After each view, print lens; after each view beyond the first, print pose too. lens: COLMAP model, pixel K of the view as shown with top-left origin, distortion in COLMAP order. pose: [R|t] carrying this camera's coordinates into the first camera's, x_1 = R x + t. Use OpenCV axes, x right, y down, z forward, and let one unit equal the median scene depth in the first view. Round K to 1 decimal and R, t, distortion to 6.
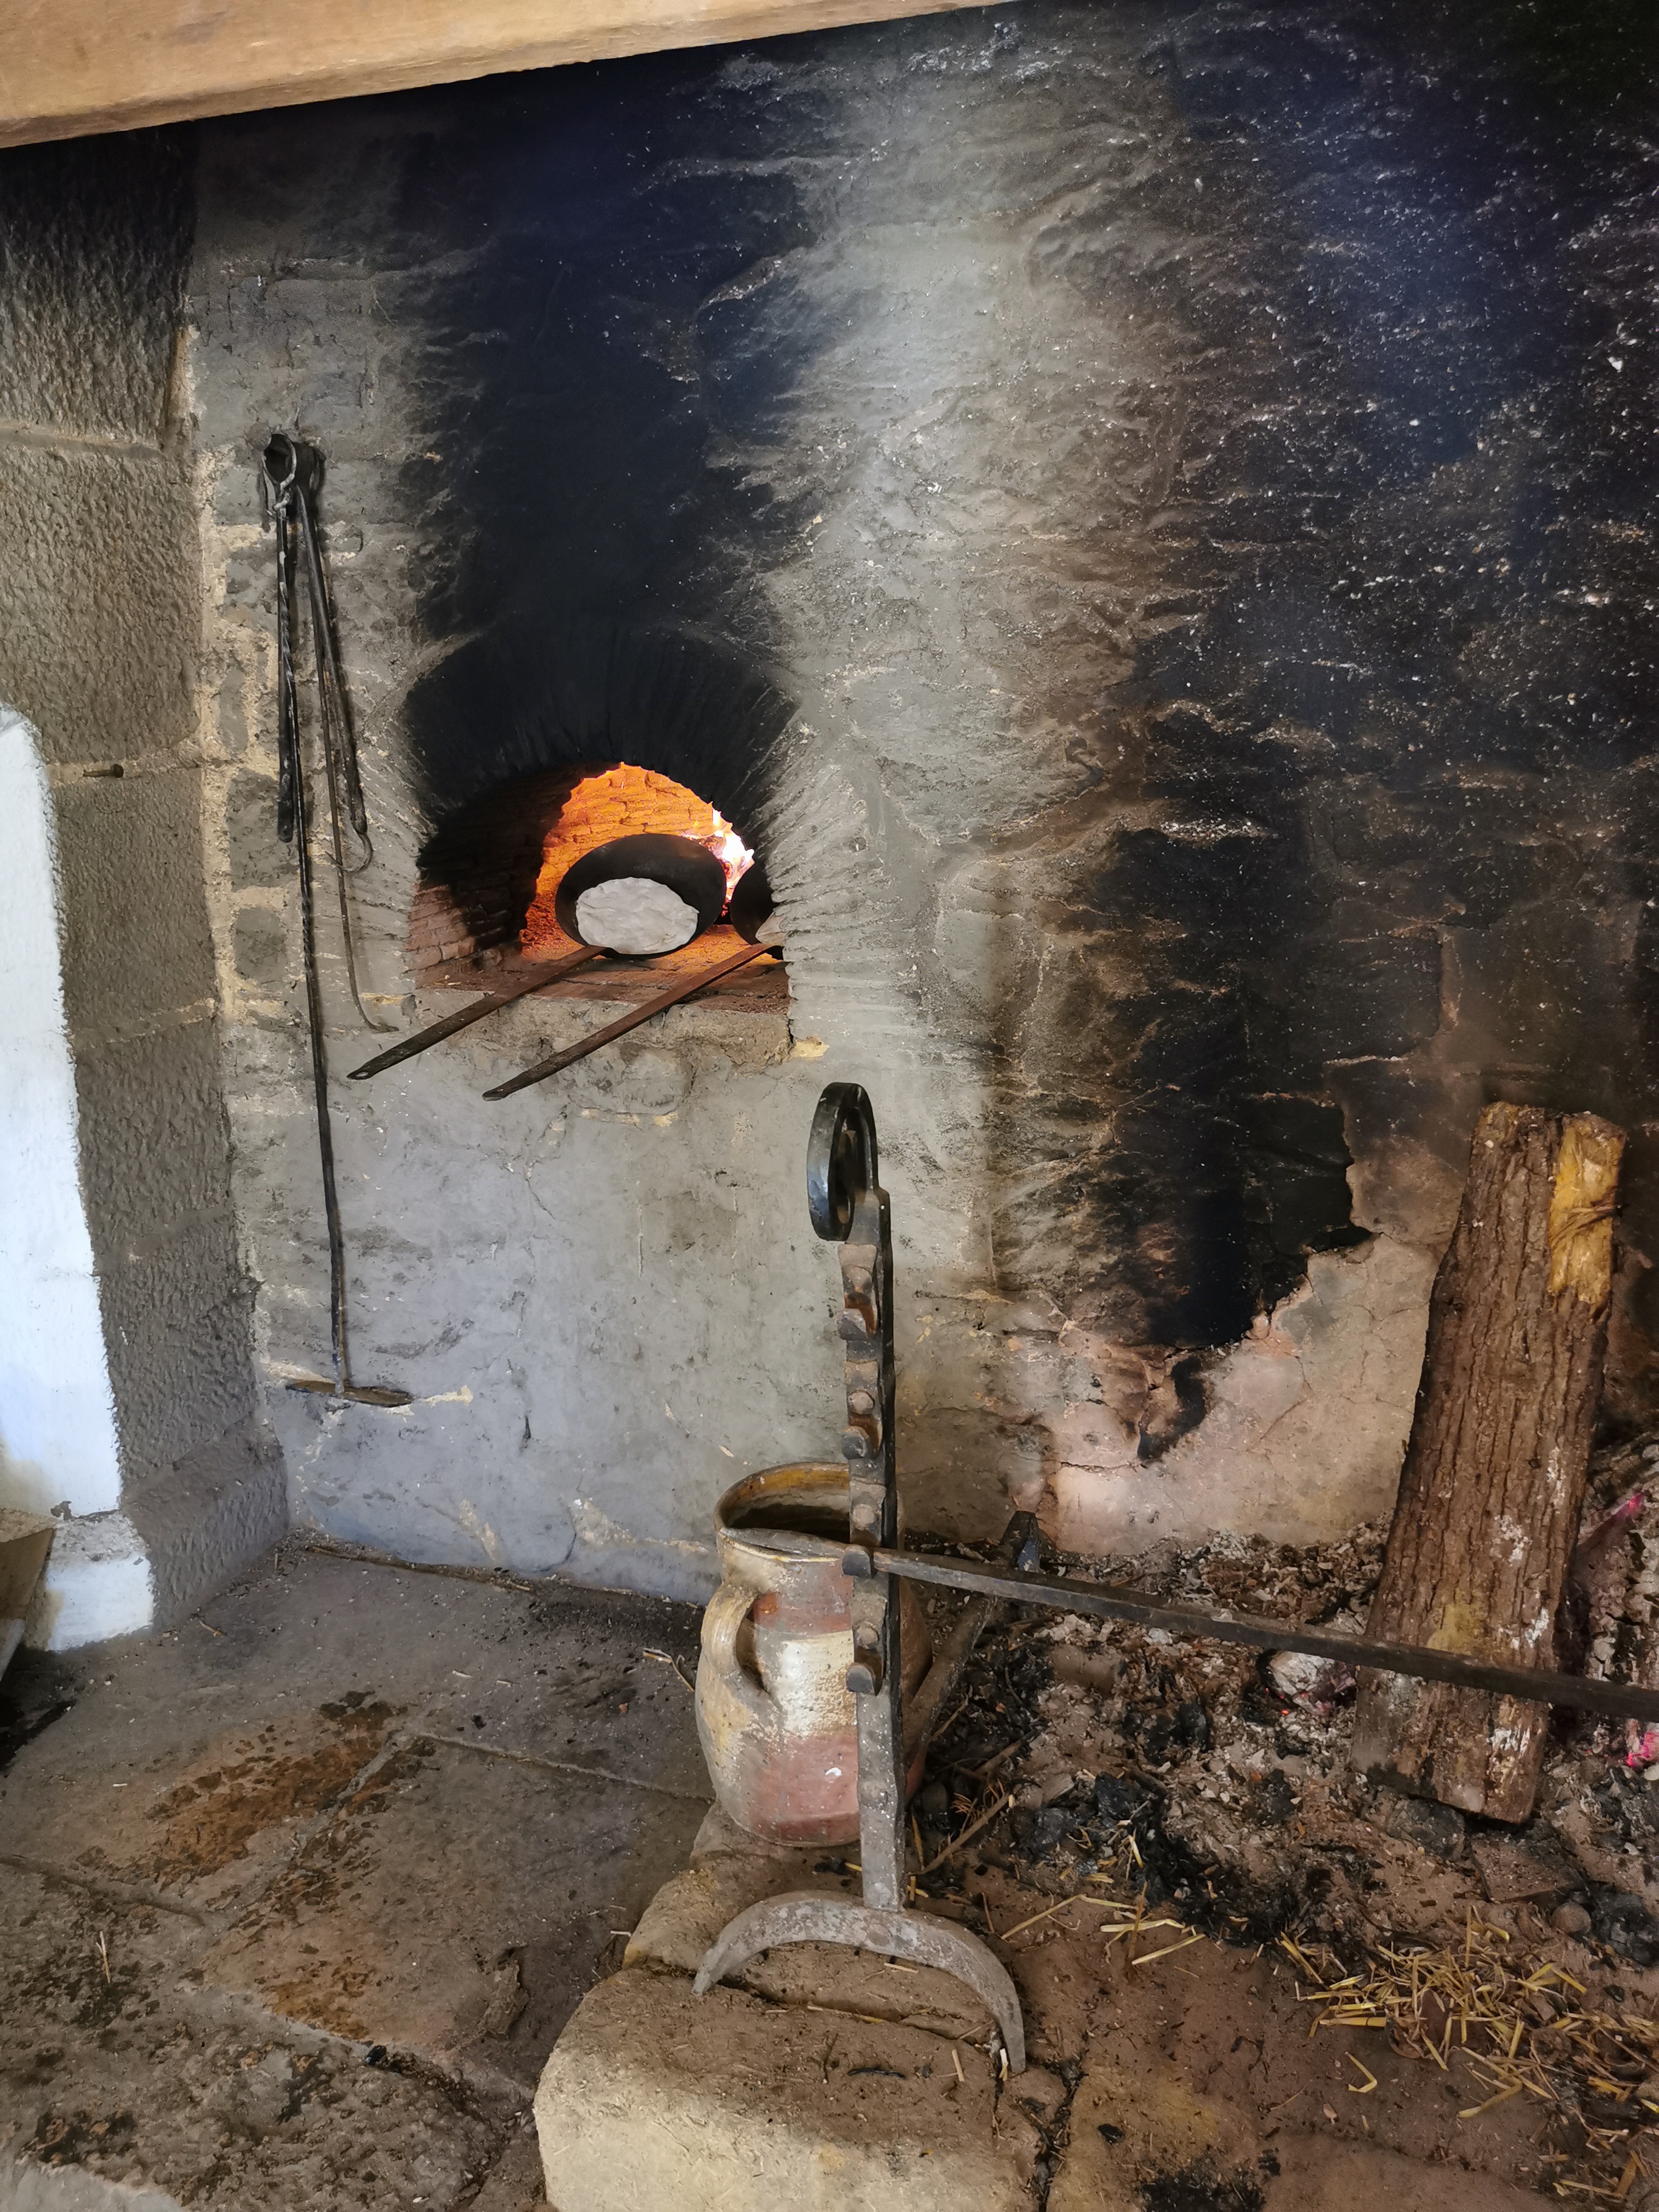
lens RADIAL K [[1716.1, 0, 835.6], [0, 1716.1, 1113.1], [0, 0, 1]] dist [0.038212, -0.039420]
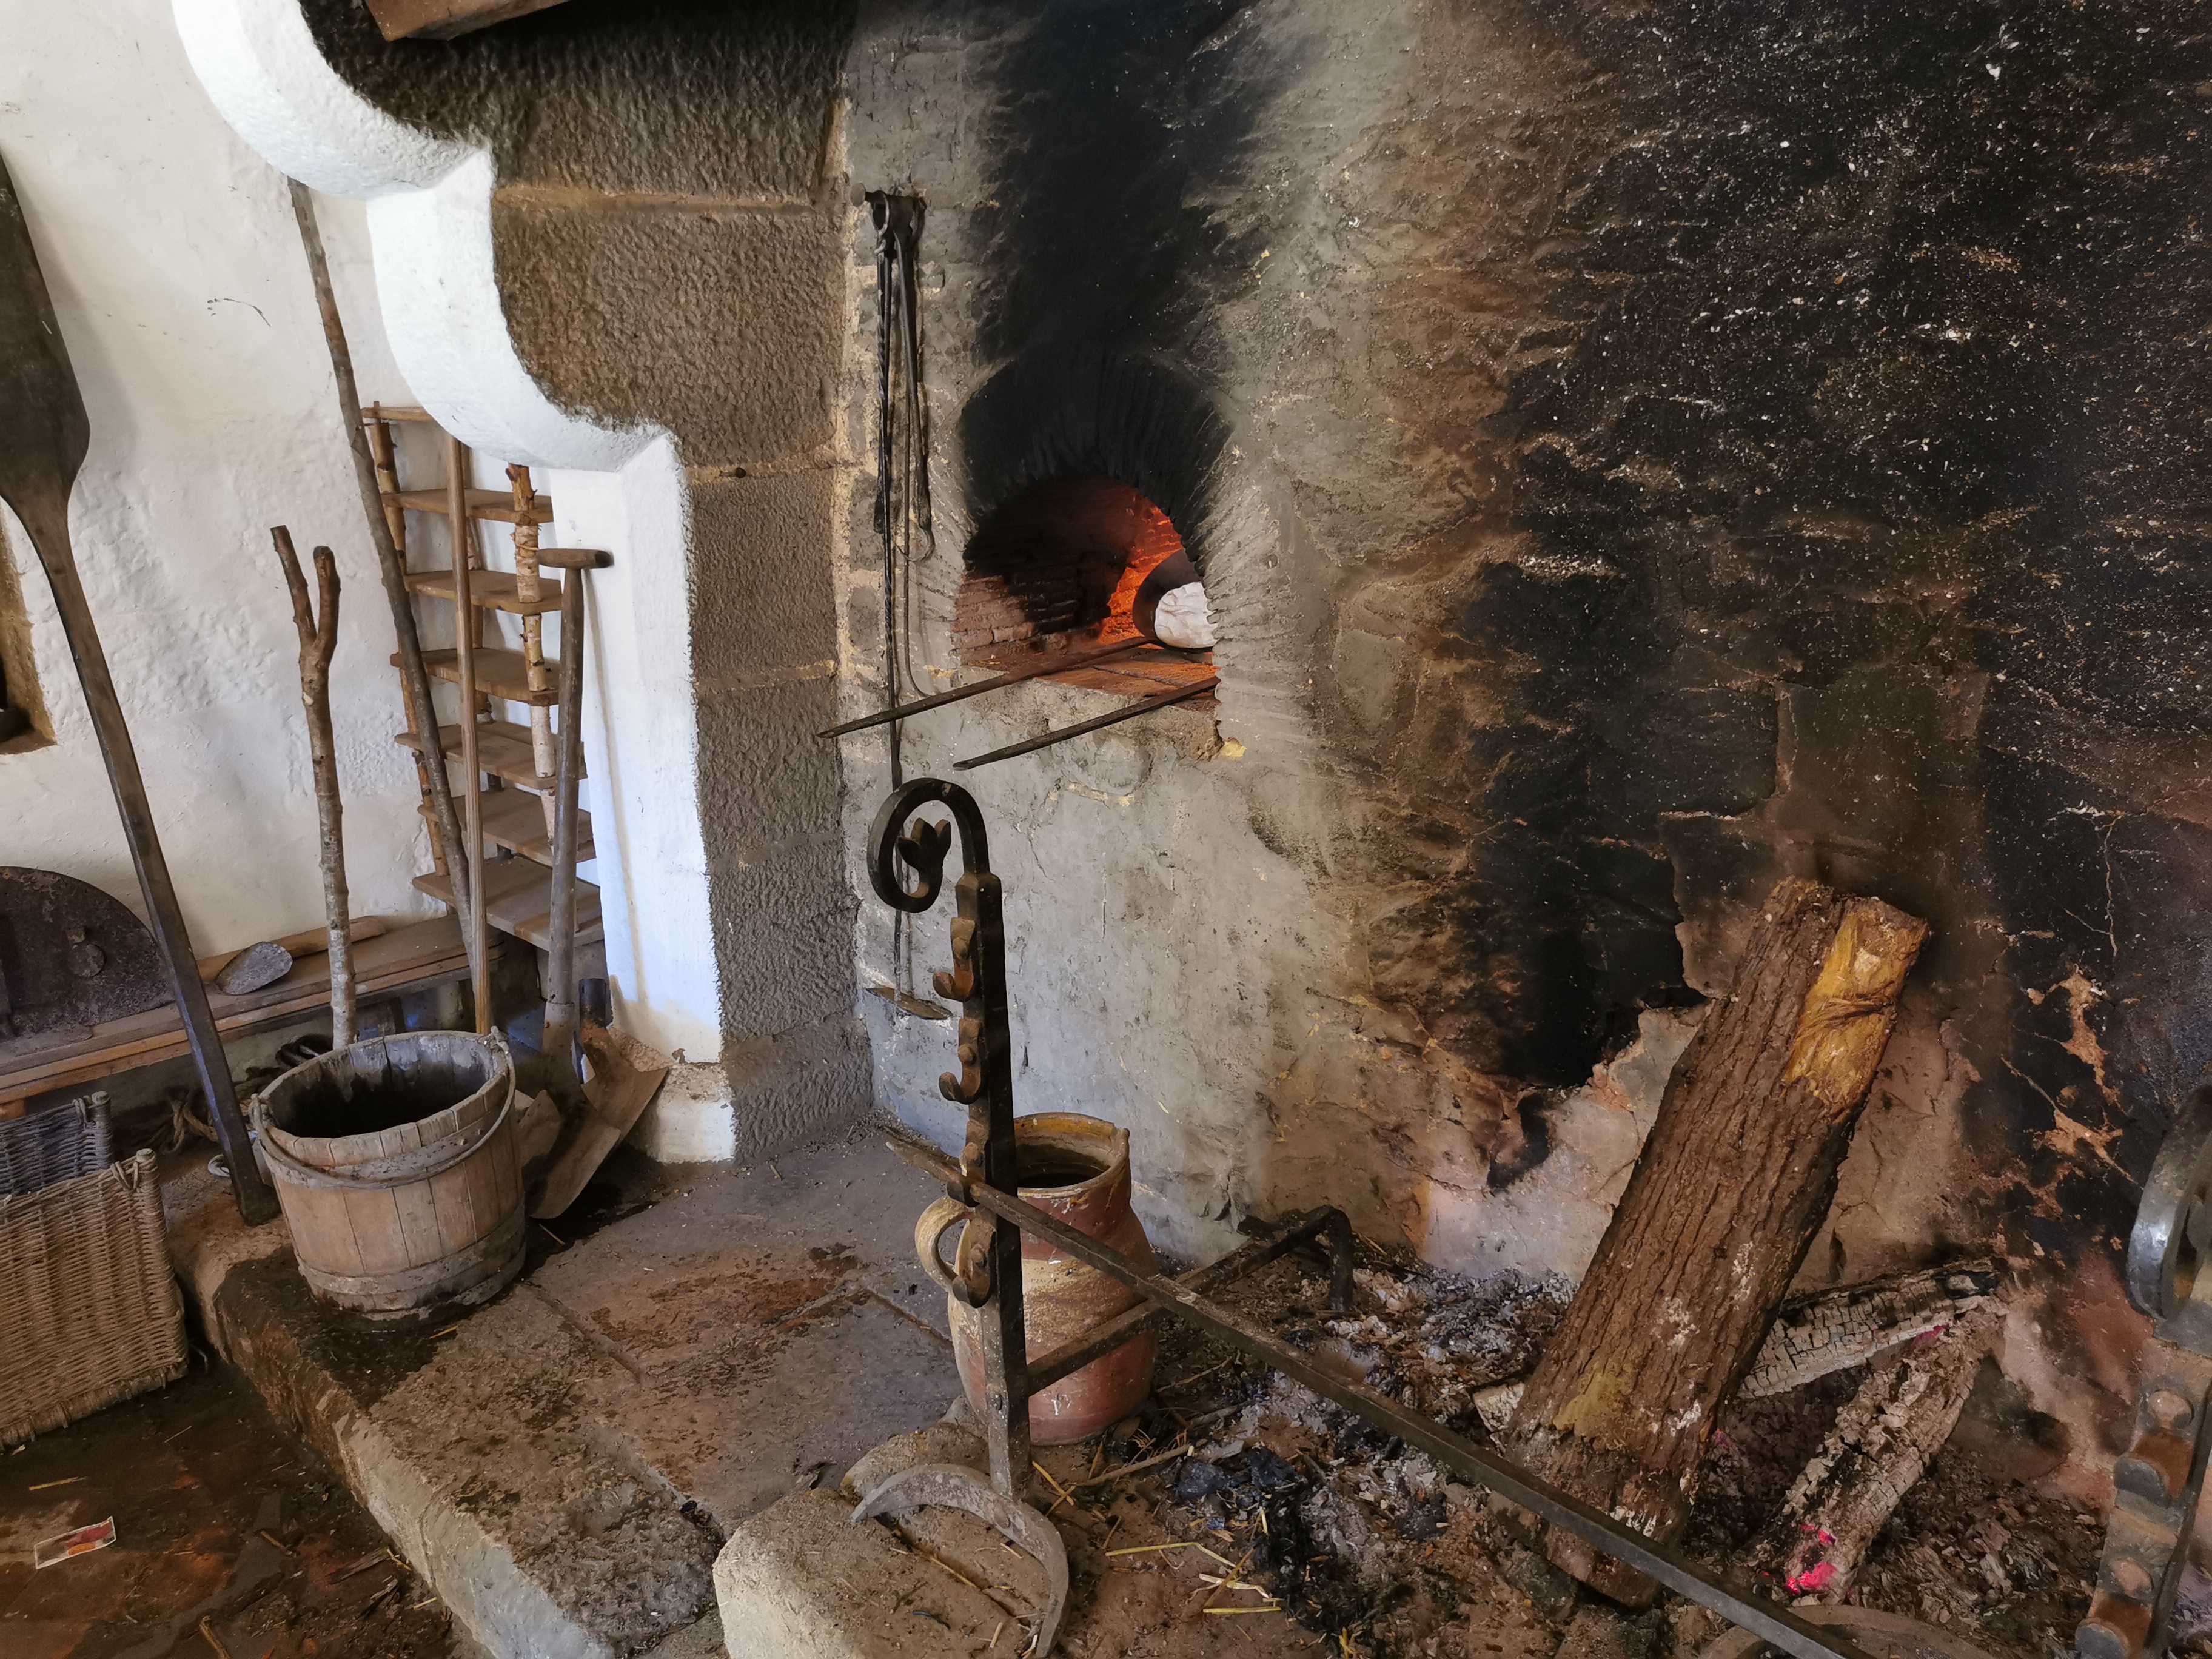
lens RADIAL K [[1716.1, 0, 1095.7], [0, 1716.1, 836.4], [0, 0, 1]] dist [0.038212, -0.039420]
pose [[0.896464, 0.117652, -0.427212, 0.400724], [-0.103969, 0.993041, 0.055310, -0.035962], [0.430747, -0.005167, 0.902458, -0.007745]]
